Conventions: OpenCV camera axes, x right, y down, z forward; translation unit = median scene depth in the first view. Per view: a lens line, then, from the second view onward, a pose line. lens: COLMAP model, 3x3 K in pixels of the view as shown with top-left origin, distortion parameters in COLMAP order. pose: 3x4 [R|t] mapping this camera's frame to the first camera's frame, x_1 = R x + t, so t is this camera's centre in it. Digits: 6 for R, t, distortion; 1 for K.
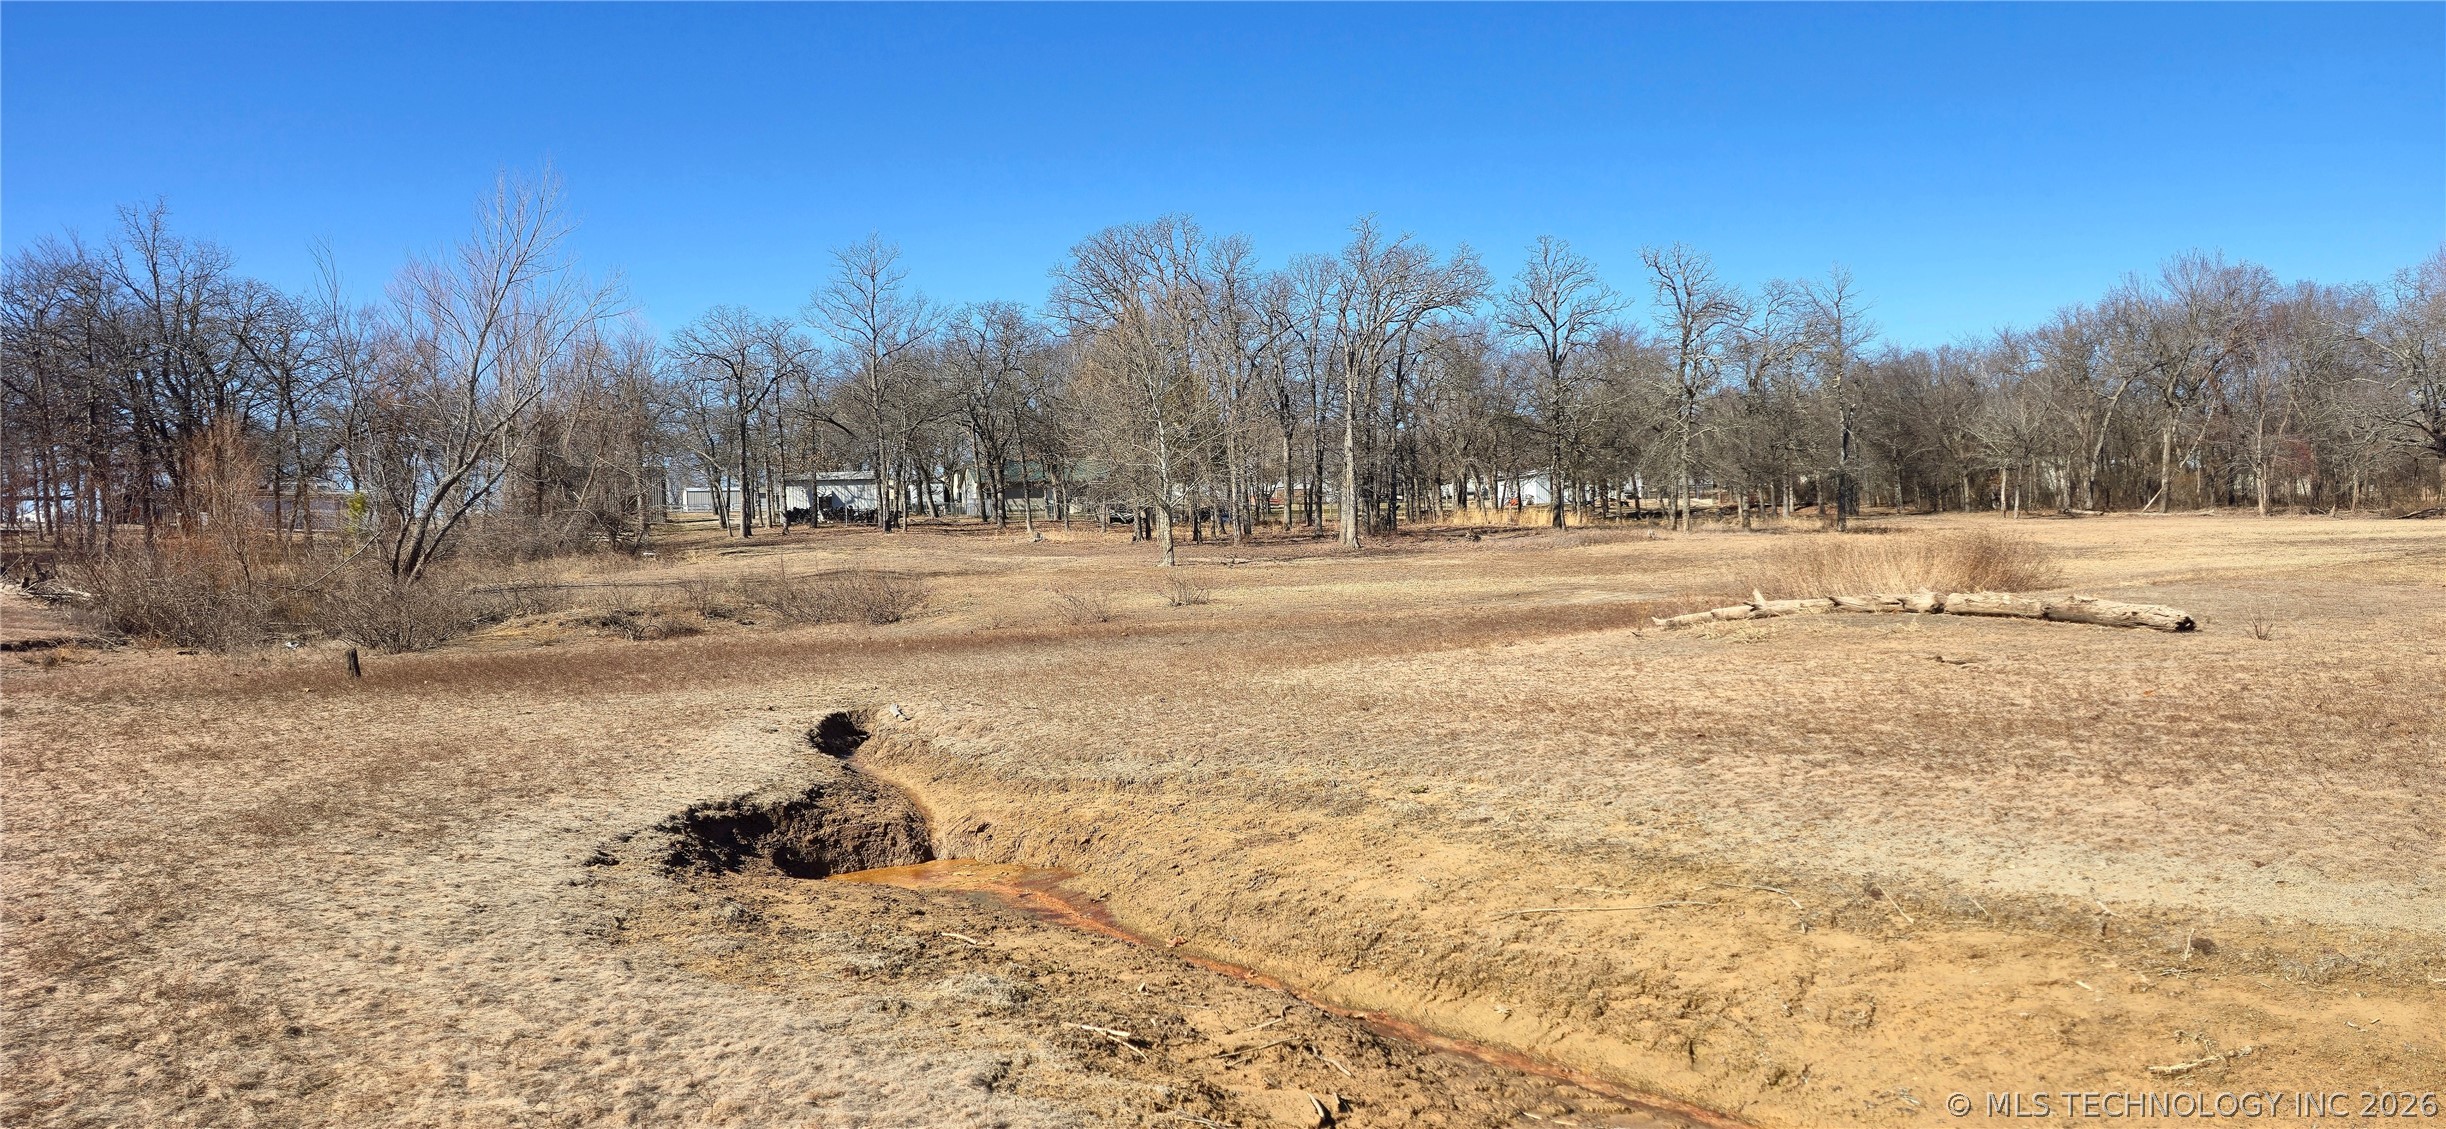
lens RADIAL K [[1610.7, 0, 1218.7], [0, 1610.7, 587.8], [0, 0, 1]] dist [0.018185, -0.002731]
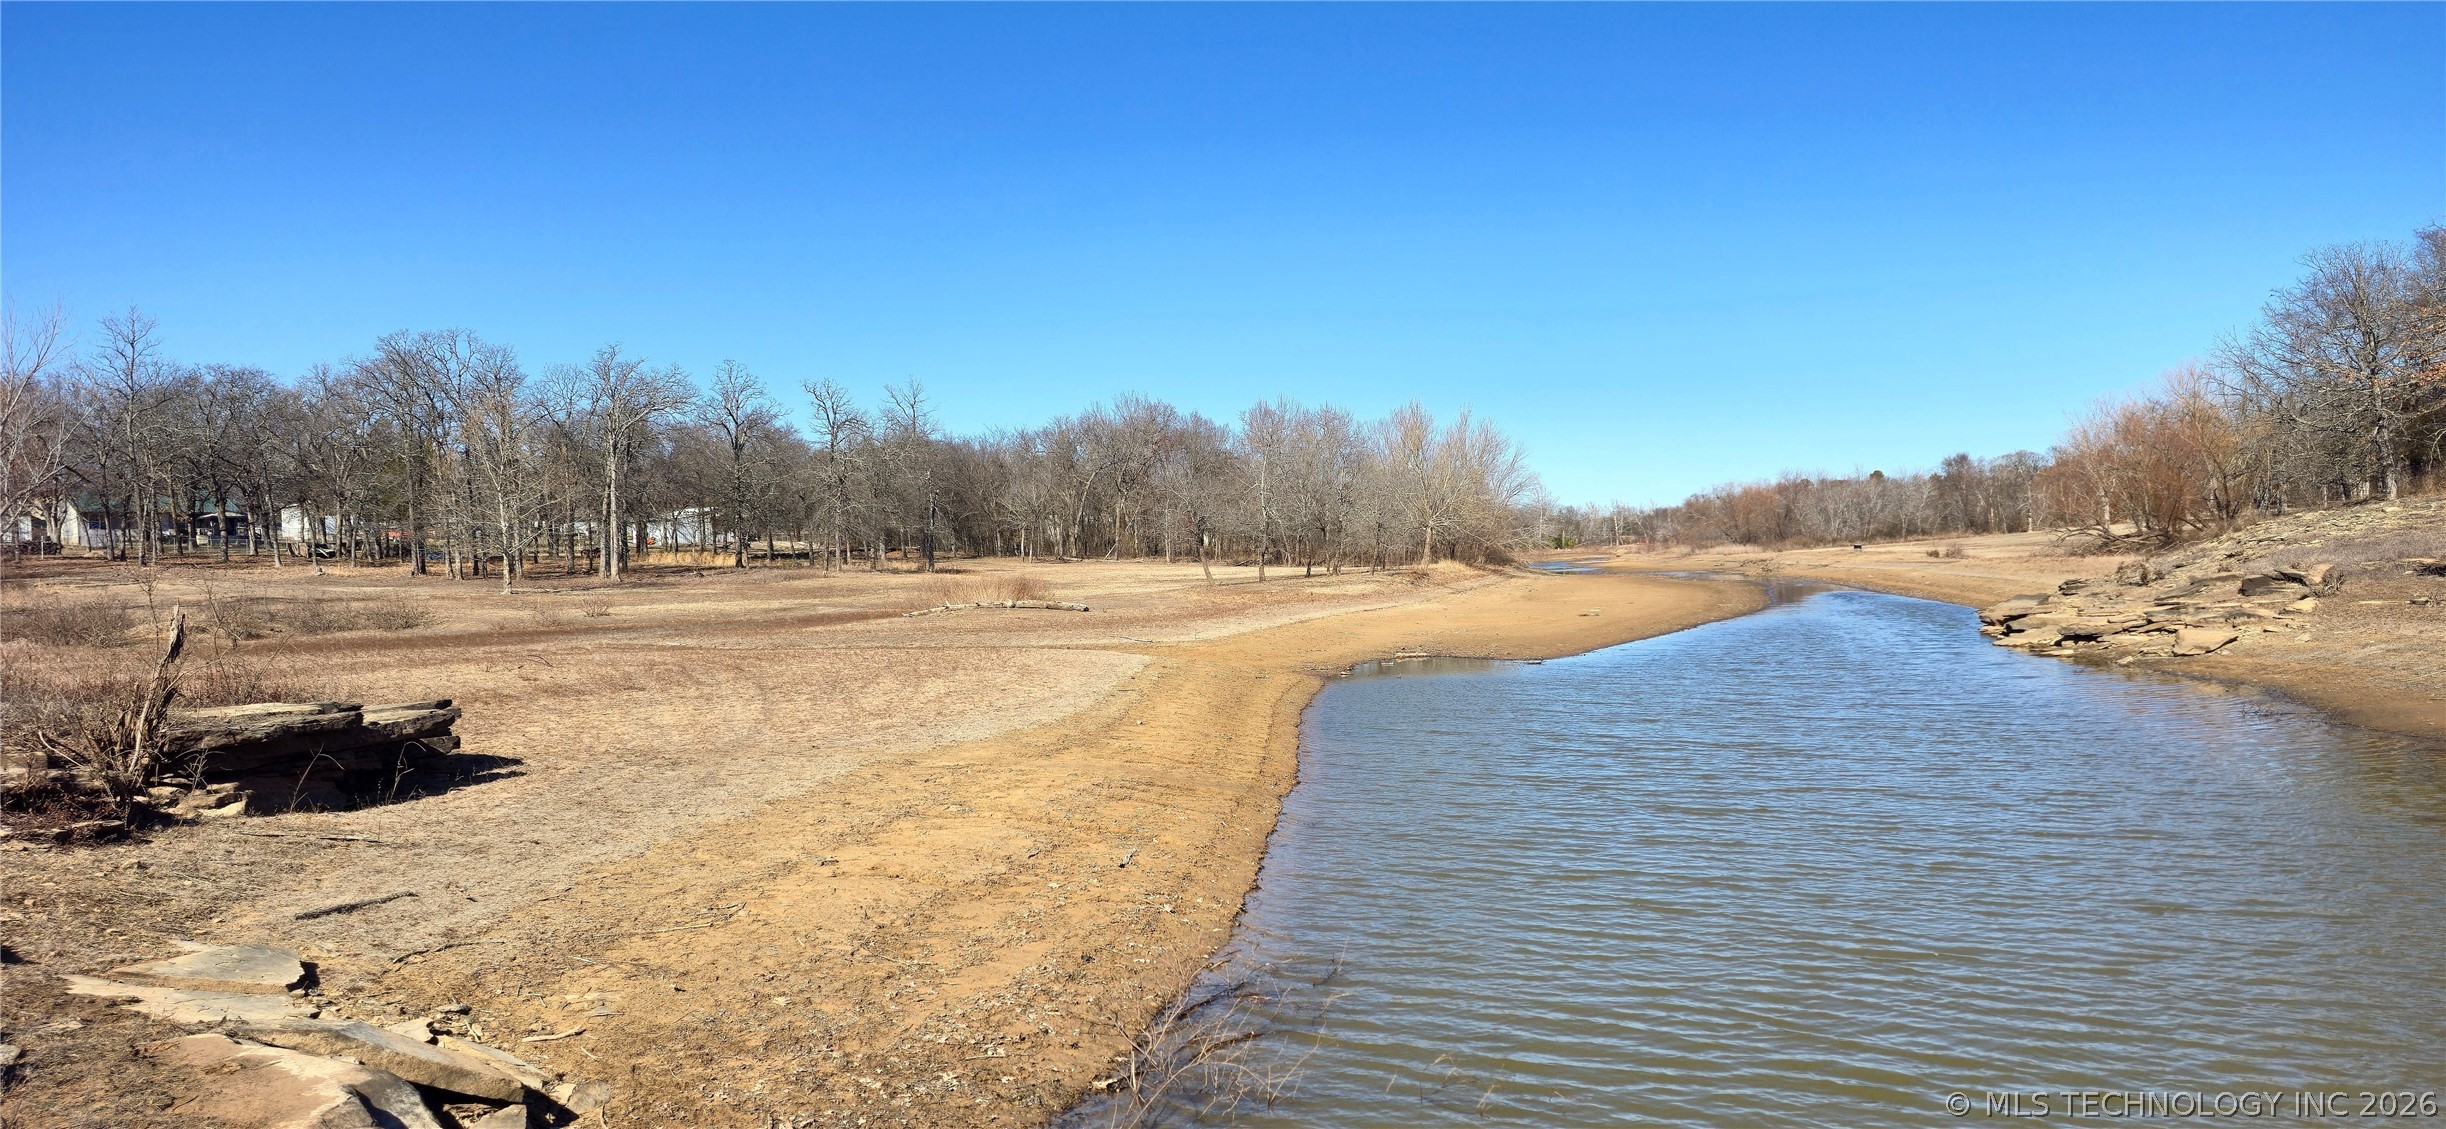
lens RADIAL K [[1610.7, 0, 1218.7], [0, 1610.7, 587.8], [0, 0, 1]] dist [0.018185, -0.002731]
pose [[0.838260, 0.000600, 0.545271, -0.171202], [0.010331, 0.999802, -0.016983, 0.007279], [-0.545174, 0.019870, 0.838088, -0.337781]]
